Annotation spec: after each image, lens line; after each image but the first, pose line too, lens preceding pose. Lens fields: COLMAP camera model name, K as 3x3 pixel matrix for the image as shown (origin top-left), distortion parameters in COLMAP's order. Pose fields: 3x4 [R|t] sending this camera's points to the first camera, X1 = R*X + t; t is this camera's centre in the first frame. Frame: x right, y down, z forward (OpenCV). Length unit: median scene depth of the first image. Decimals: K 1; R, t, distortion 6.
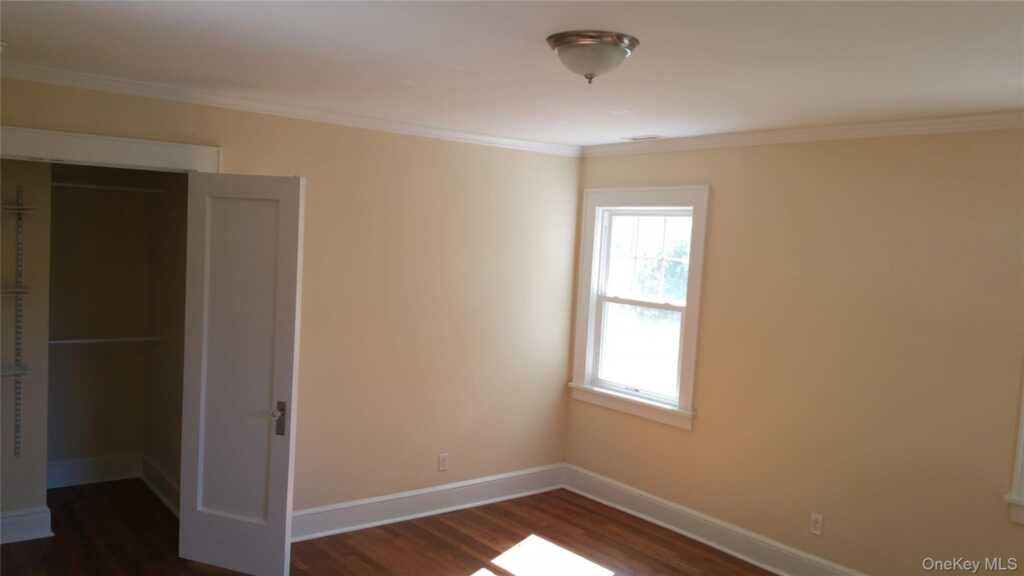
lens RADIAL K [[827.1, 0, 512.0], [0, 827.1, 288.0], [0, 0, 1]] dist [0.154262, -0.284282]
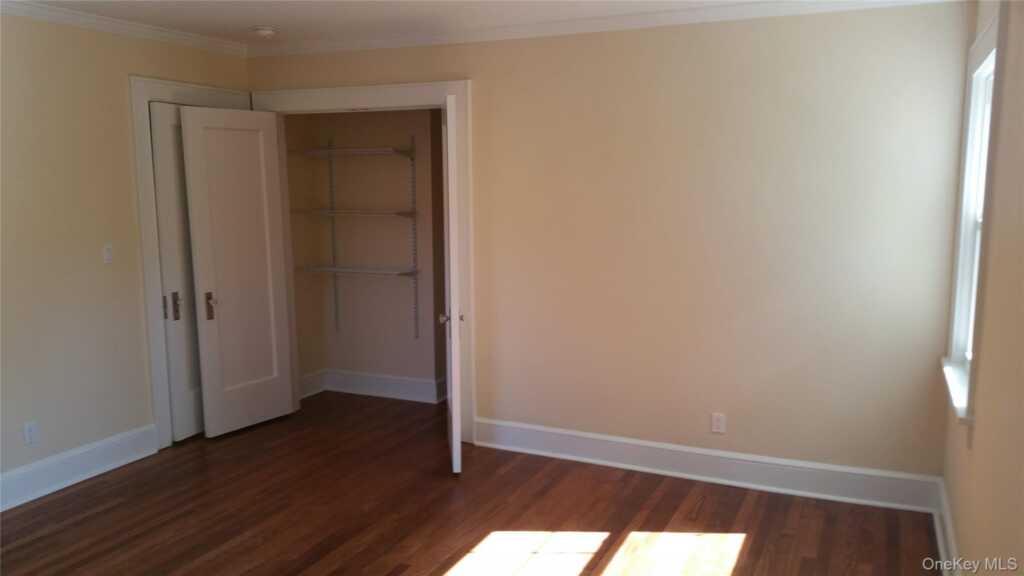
lens RADIAL K [[827.1, 0, 512.0], [0, 827.1, 288.0], [0, 0, 1]] dist [0.154262, -0.284282]
pose [[0.461596, 0.079840, -0.883490, 0.543768], [-0.014539, 0.996489, 0.082455, 0.010861], [0.886971, -0.025216, 0.461136, 0.441563]]
